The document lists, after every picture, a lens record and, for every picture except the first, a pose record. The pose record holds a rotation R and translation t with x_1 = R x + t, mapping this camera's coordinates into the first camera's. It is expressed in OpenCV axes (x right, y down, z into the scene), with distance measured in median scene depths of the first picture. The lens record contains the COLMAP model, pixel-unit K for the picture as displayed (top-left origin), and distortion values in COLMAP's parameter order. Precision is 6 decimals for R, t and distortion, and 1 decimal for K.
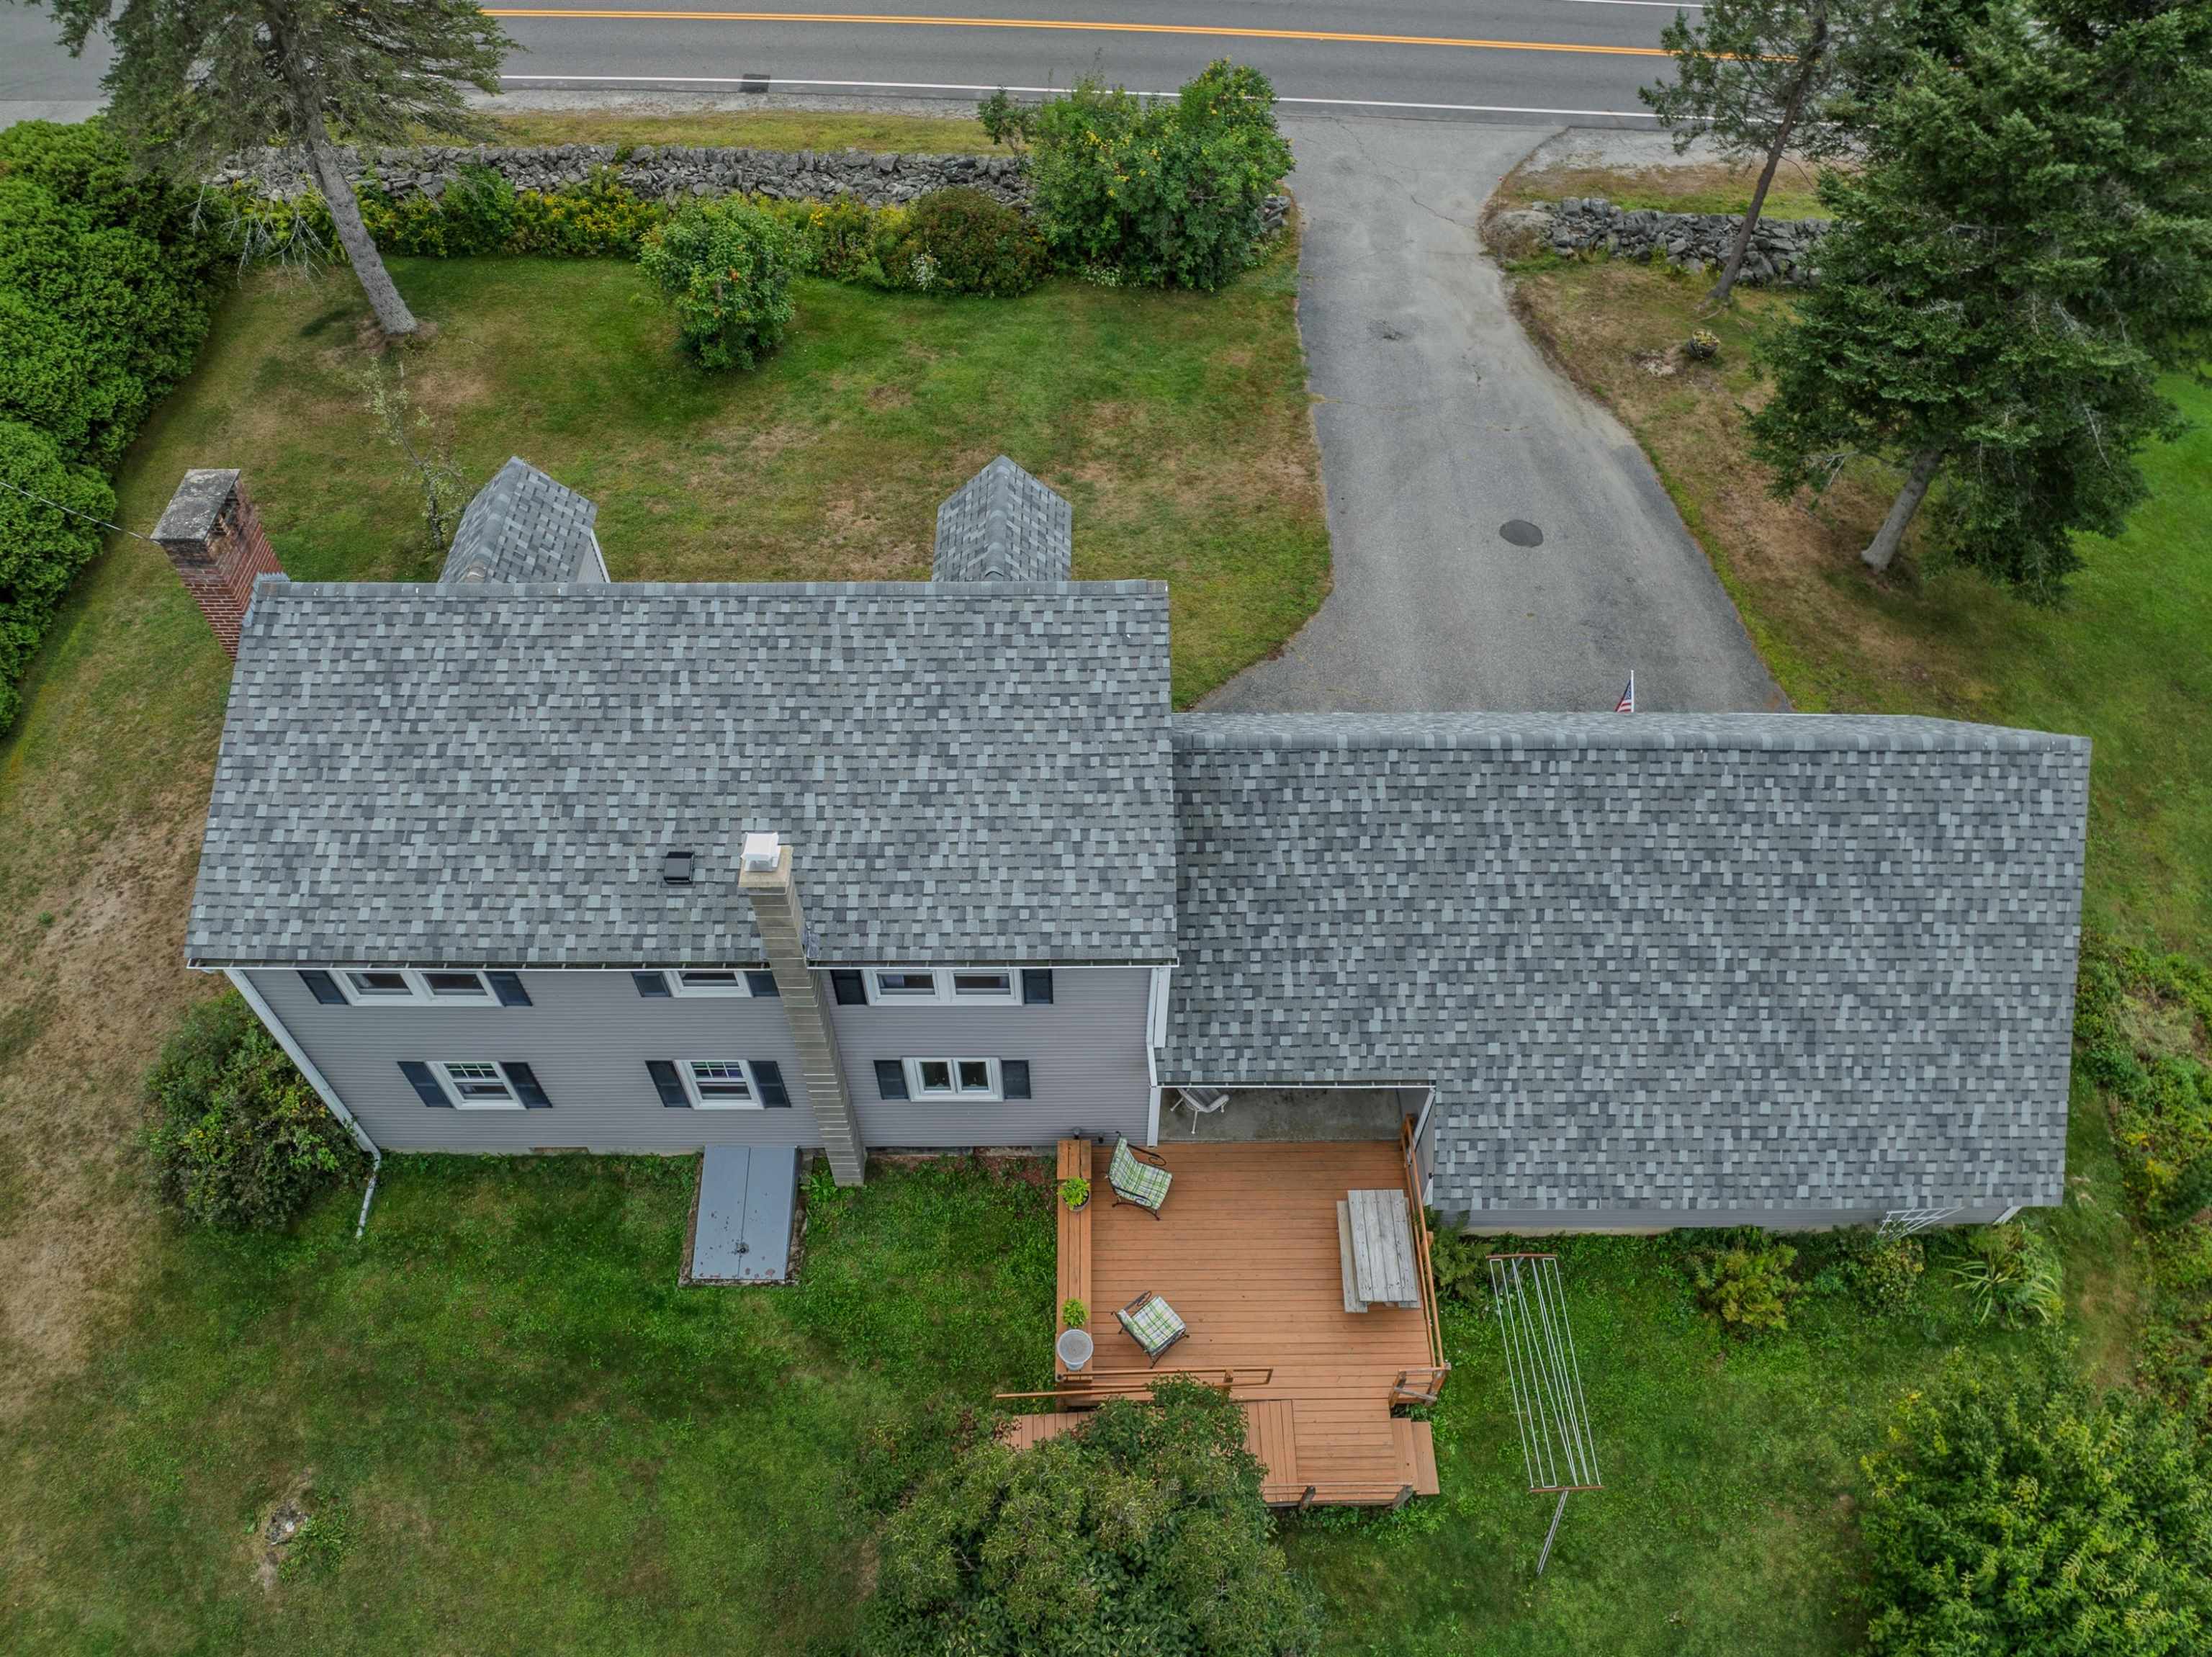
lens RADIAL K [[1558.7, 0, 1106.0], [0, 1558.7, 828.5], [0, 0, 1]] dist [-0.037668, -0.005298]
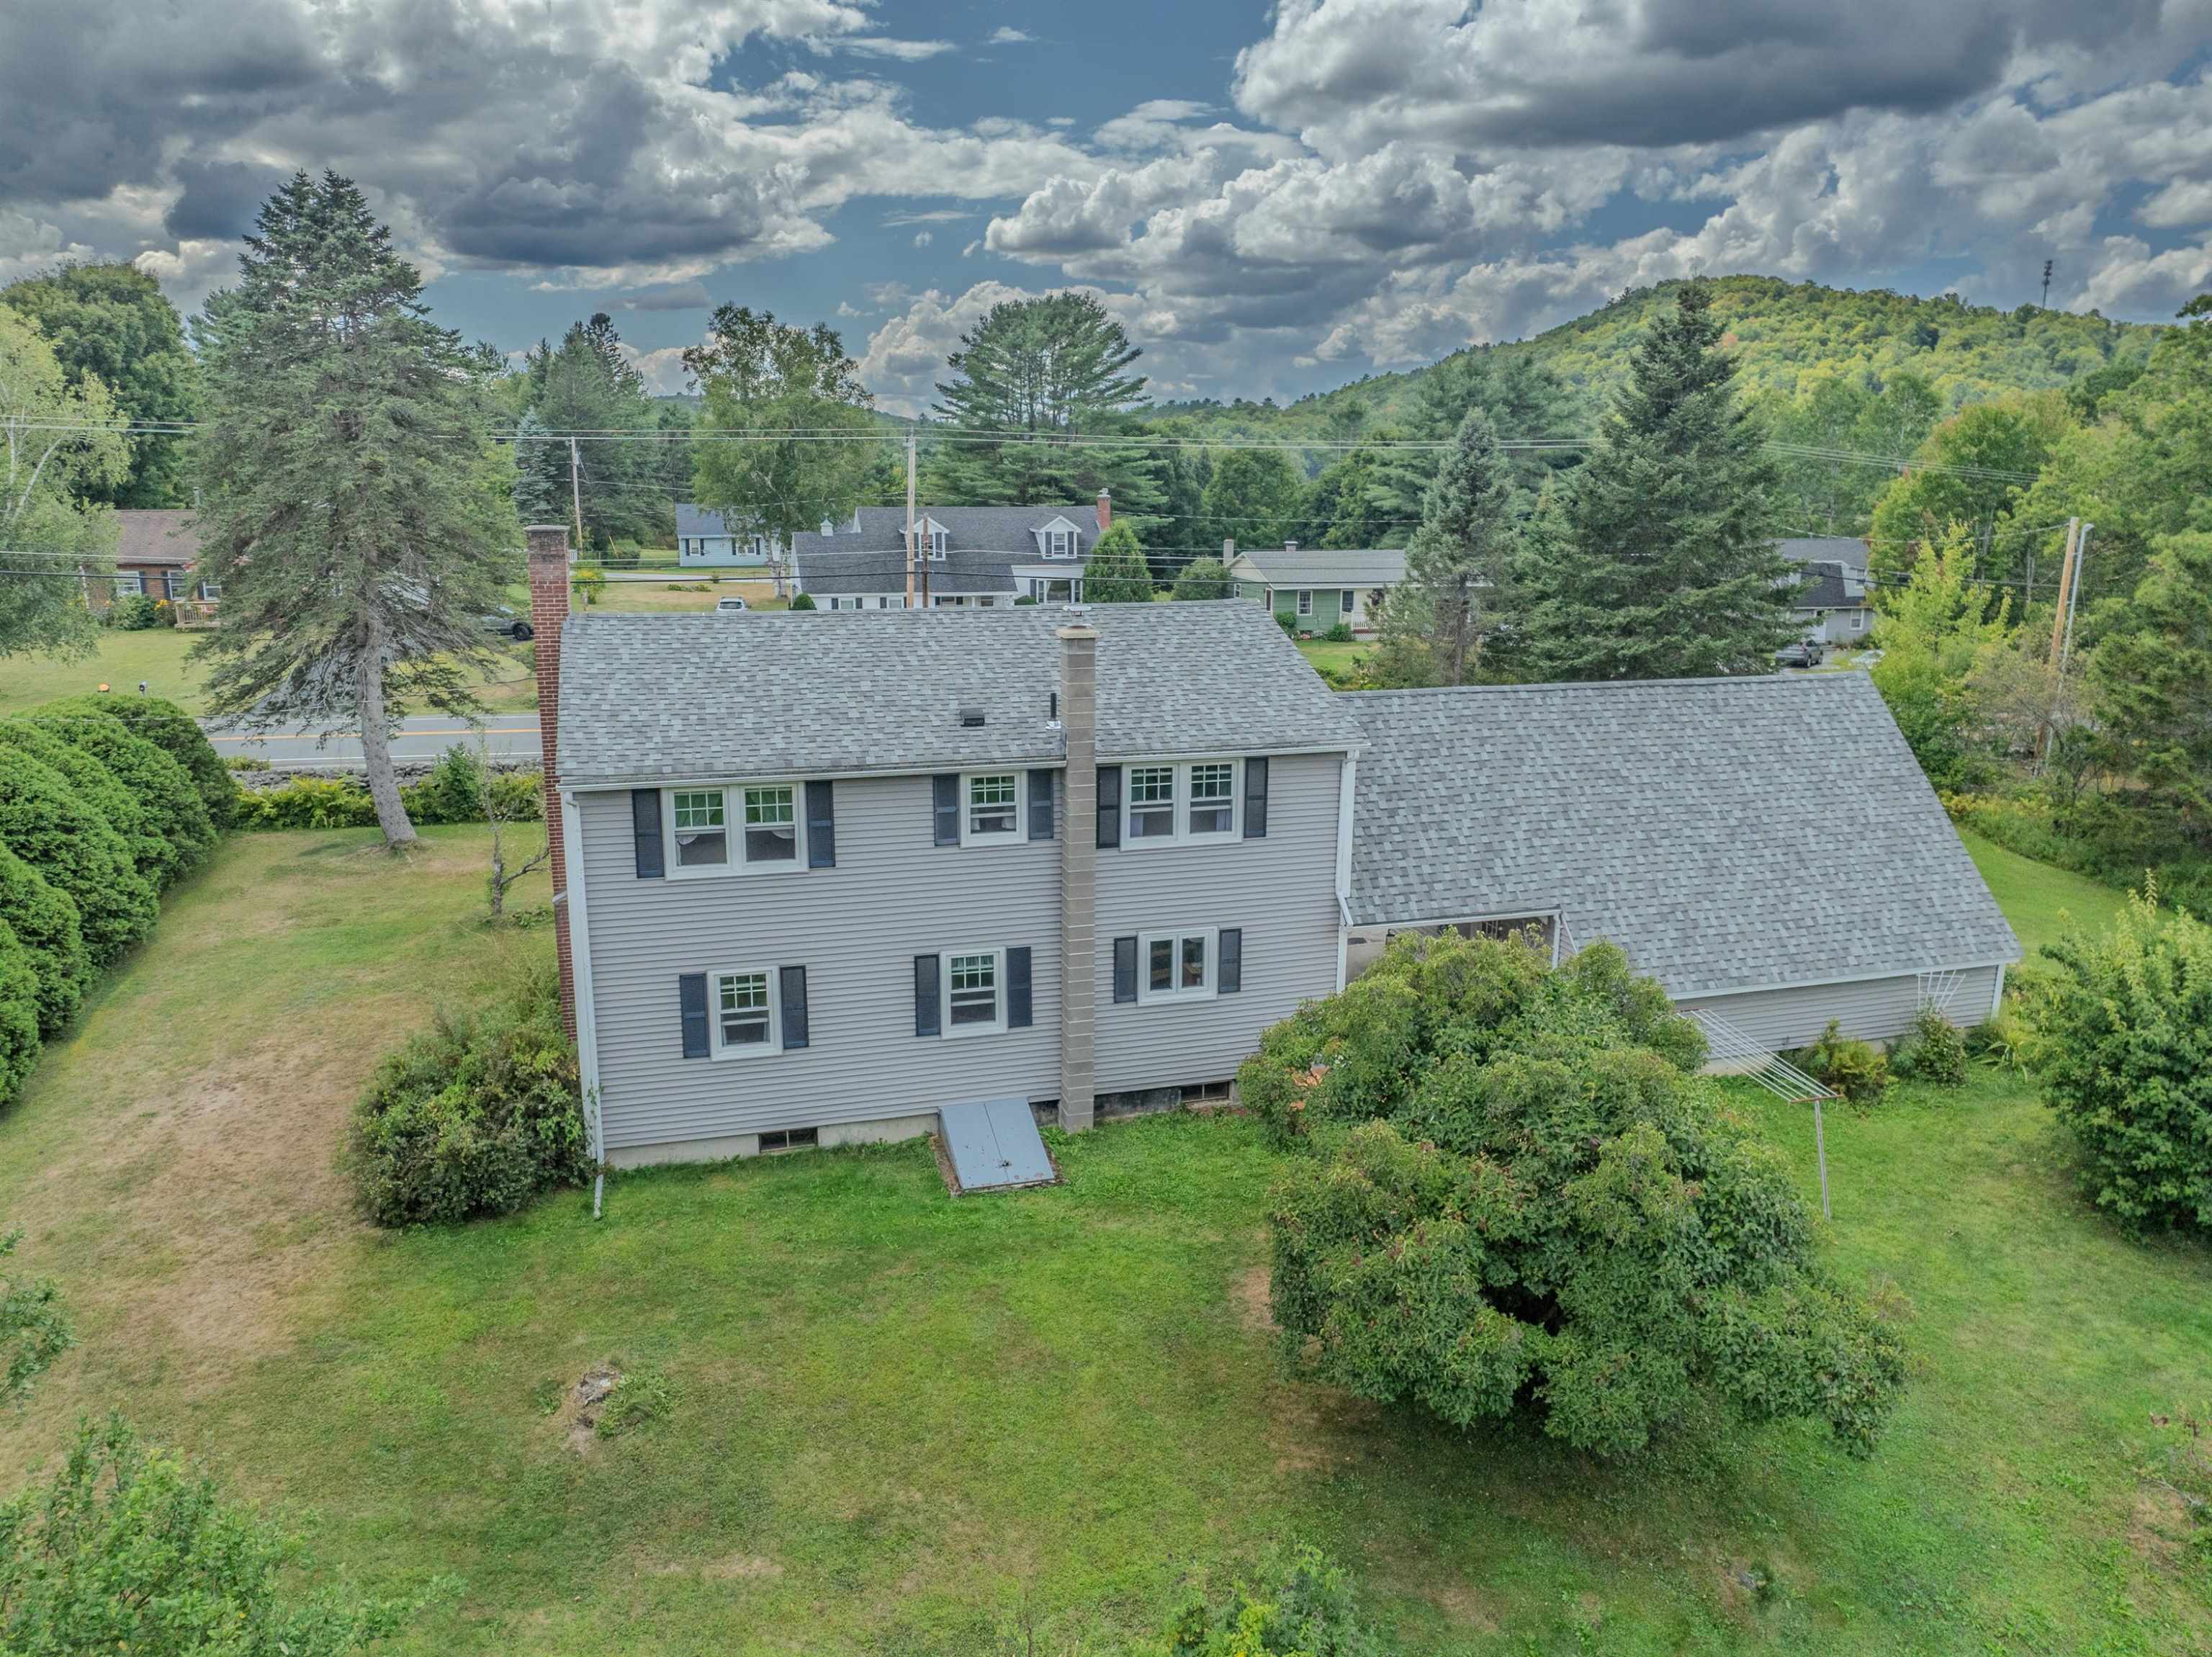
lens RADIAL K [[1564.3, 0, 1106.0], [0, 1564.3, 828.5], [0, 0, 1]] dist [-0.038552, -0.001053]
pose [[0.961676, -0.065340, 0.266288, -0.460356], [0.215916, 0.779056, -0.588602, 0.768056], [-0.168994, 0.623541, 0.763307, 0.079997]]
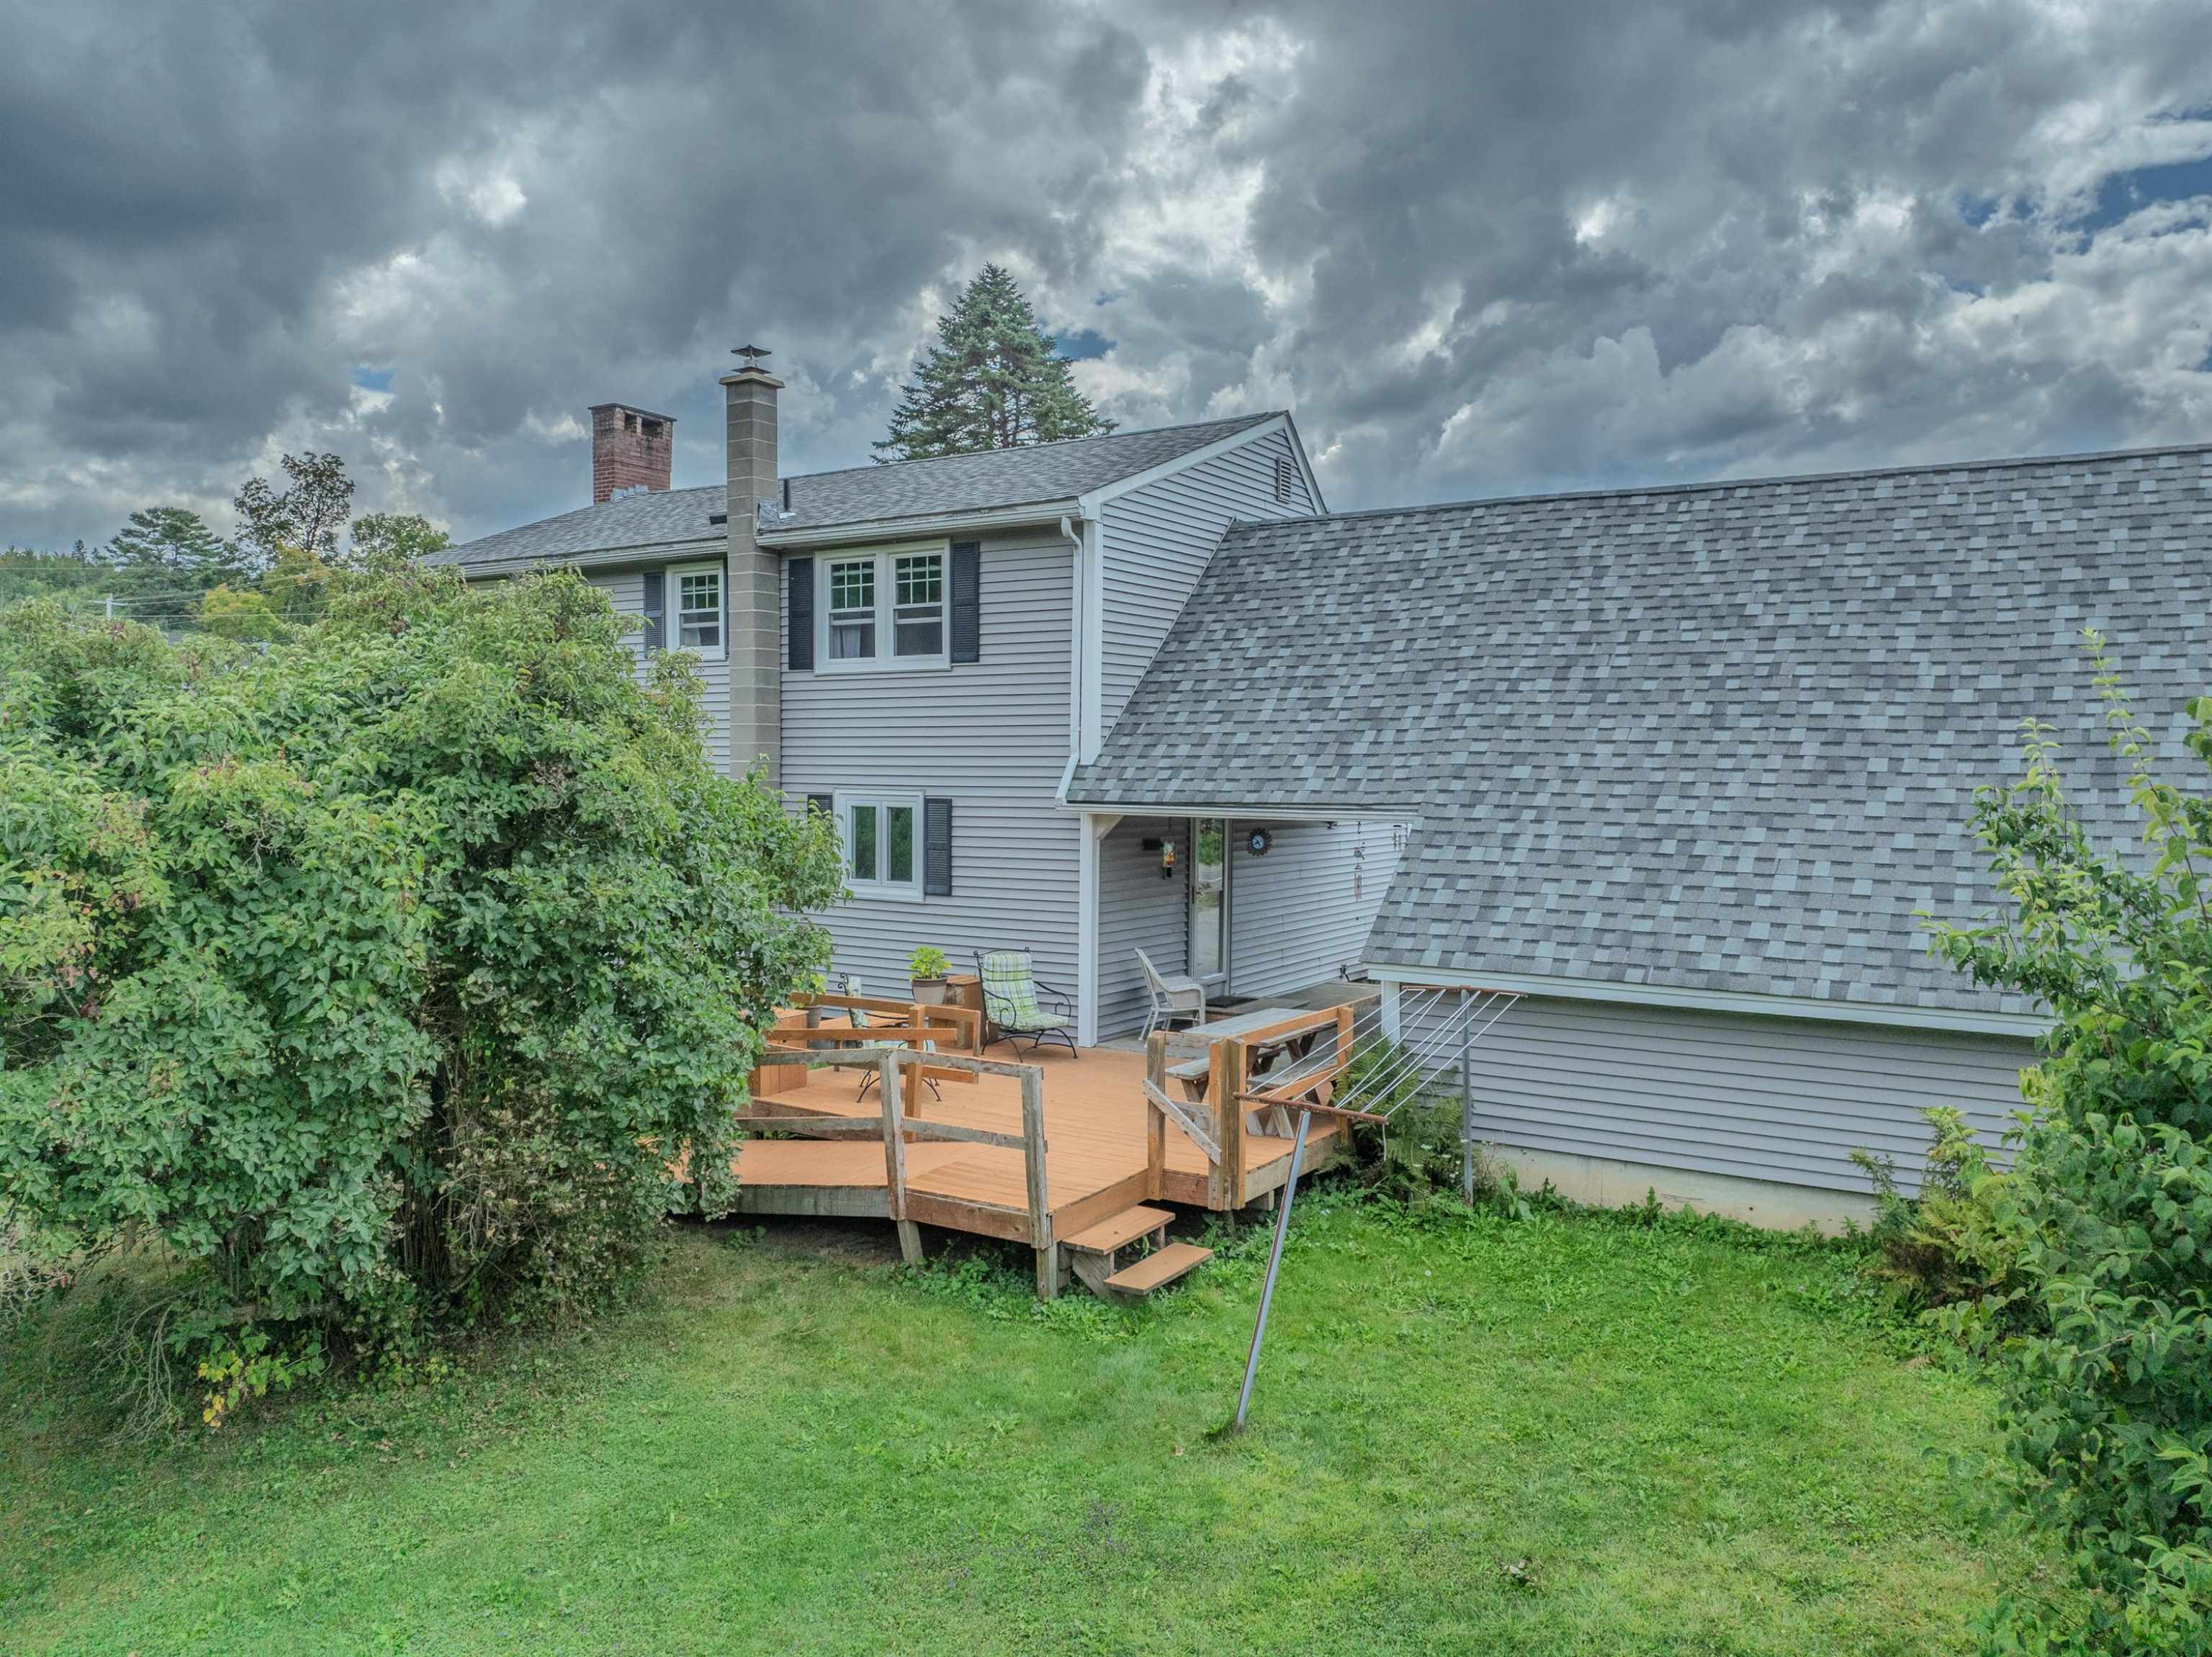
lens RADIAL K [[1565.6, 0, 1106.0], [0, 1565.6, 828.5], [0, 0, 1]] dist [-0.021366, -0.051797]
pose [[0.836080, 0.022960, -0.548127, 0.461667], [-0.431006, 0.645637, -0.630386, 0.638417], [0.339417, 0.763299, 0.549700, 0.607477]]
